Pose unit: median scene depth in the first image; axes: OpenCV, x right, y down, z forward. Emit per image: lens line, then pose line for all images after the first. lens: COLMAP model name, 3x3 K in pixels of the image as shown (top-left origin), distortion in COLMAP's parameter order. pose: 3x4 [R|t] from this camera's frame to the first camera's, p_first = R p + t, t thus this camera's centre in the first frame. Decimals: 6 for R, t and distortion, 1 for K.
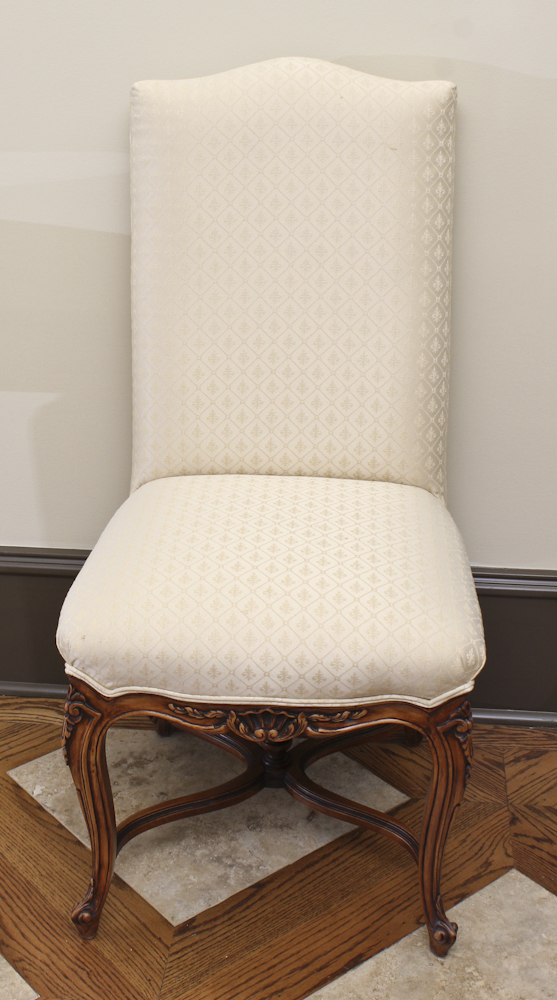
lens RADIAL K [[1368.0, 0, 253.2], [0, 1368.0, 449.4], [0, 0, 1]] dist [-0.105009, 0.064890]
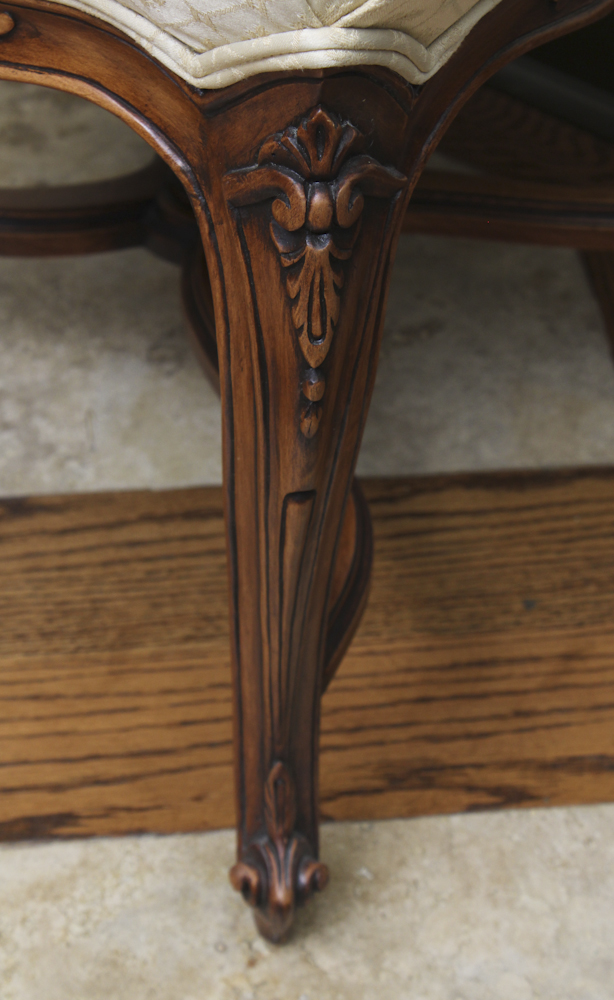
lens RADIAL K [[2367.8, 0, 307.0], [0, 2367.8, 500.0], [0, 0, 1]] dist [0.021880, 0.218530]
pose [[0.848316, 0.387936, -0.360368, 0.282327], [-0.239532, 0.888139, 0.392217, 0.071859], [0.472212, -0.246404, 0.846345, 0.540016]]
